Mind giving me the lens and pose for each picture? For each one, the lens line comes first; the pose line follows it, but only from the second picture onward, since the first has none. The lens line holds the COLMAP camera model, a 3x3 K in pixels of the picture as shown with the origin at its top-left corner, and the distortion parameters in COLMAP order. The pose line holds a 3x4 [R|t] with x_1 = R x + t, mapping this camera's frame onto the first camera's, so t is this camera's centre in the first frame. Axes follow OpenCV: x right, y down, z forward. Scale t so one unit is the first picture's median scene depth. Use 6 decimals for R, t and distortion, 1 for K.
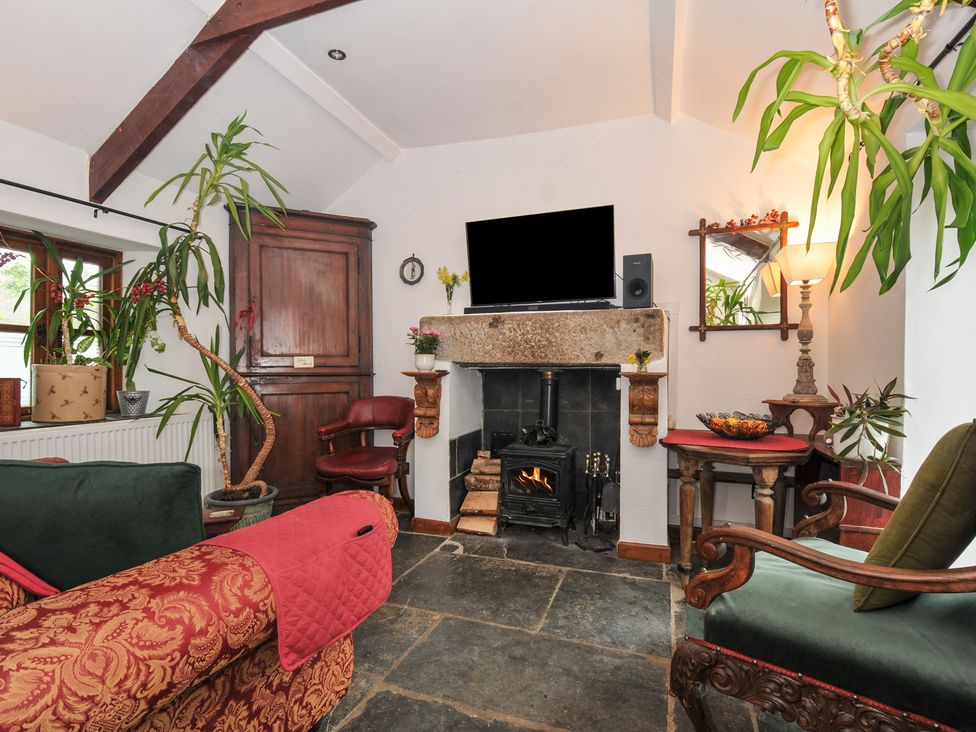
lens RADIAL K [[480.0, 0, 493.9], [0, 480.0, 374.6], [0, 0, 1]] dist [0.018573, -0.026017]
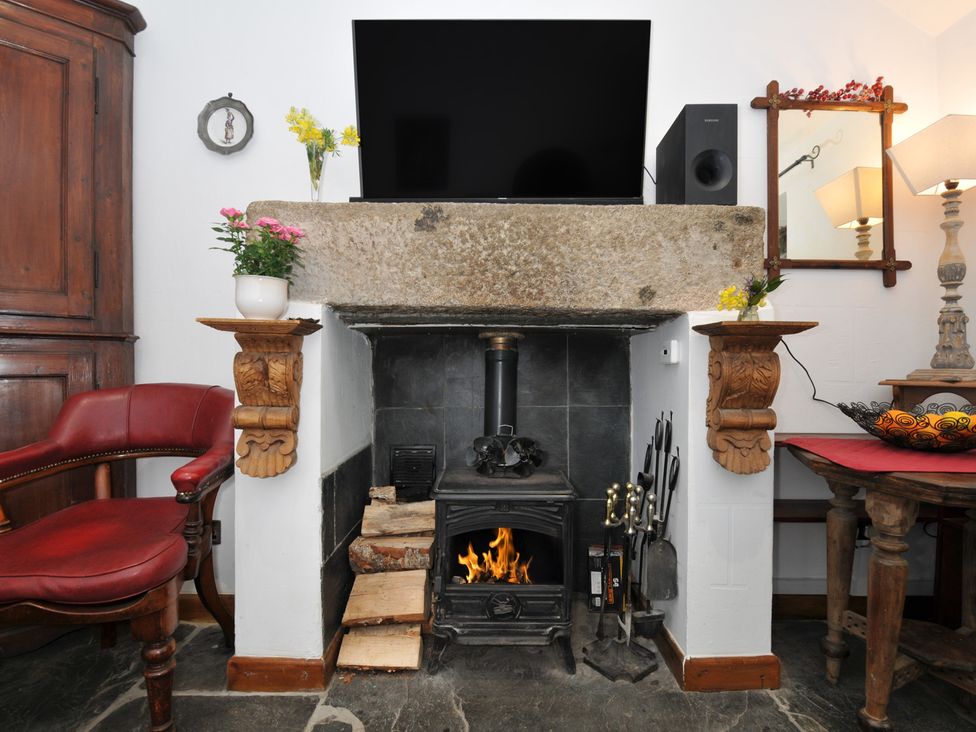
lens RADIAL K [[480.0, 0, 493.9], [0, 480.0, 374.6], [0, 0, 1]] dist [0.018573, -0.026017]
pose [[0.942217, -0.000915, 0.335001, -0.091626], [-0.000729, 0.999988, 0.004782, 0.038124], [-0.335001, -0.004749, 0.942206, 0.522550]]
